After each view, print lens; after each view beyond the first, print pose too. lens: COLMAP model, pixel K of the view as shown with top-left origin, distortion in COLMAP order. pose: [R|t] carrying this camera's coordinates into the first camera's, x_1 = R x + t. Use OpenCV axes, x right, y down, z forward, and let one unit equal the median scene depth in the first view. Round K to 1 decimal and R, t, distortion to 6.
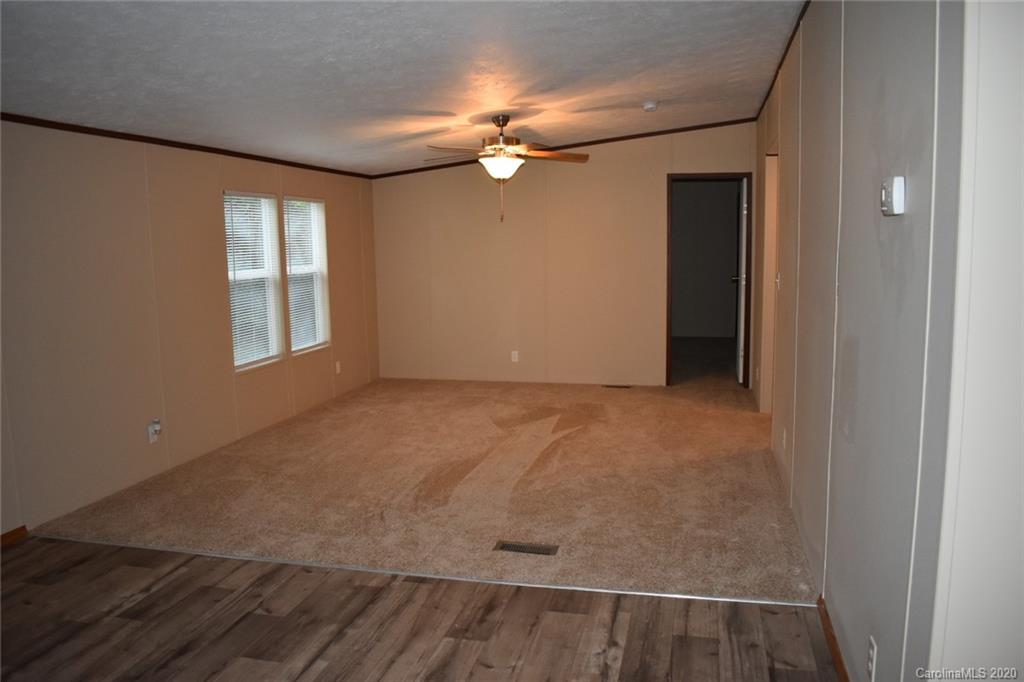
lens RADIAL K [[814.7, 0, 512.0], [0, 814.7, 341.0], [0, 0, 1]] dist [-0.085704, 0.002616]
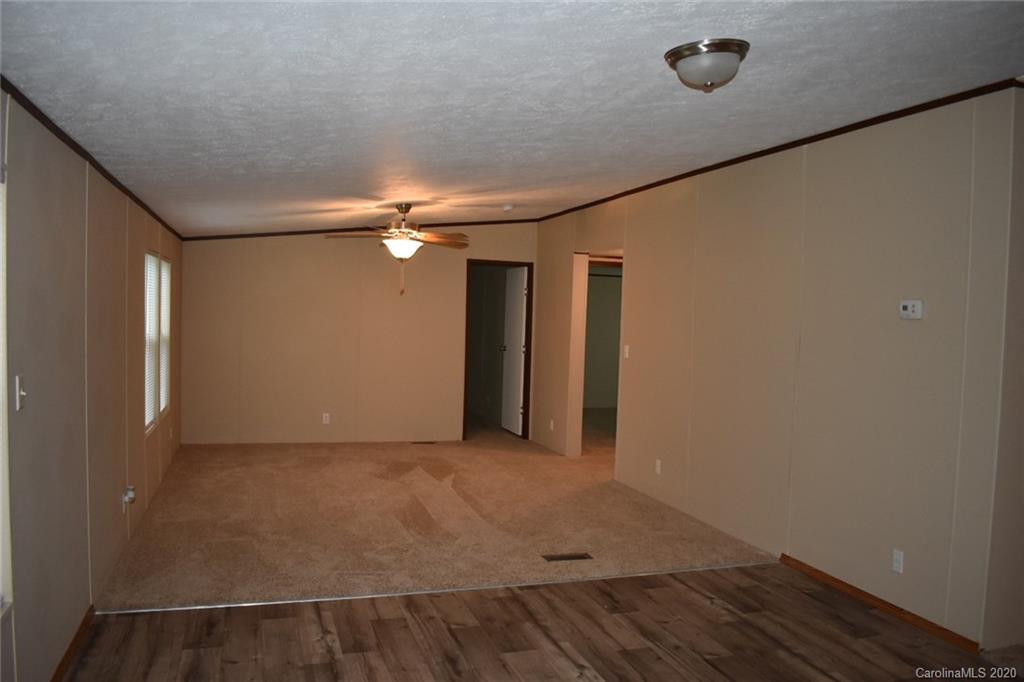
lens RADIAL K [[822.3, 0, 512.0], [0, 822.3, 341.0], [0, 0, 1]] dist [-0.090563, 0.007462]
pose [[0.848441, 0.021700, 0.528845, -0.629989], [0.023105, 0.996688, -0.077965, 0.011961], [-0.528785, 0.078368, 0.845130, -0.058431]]
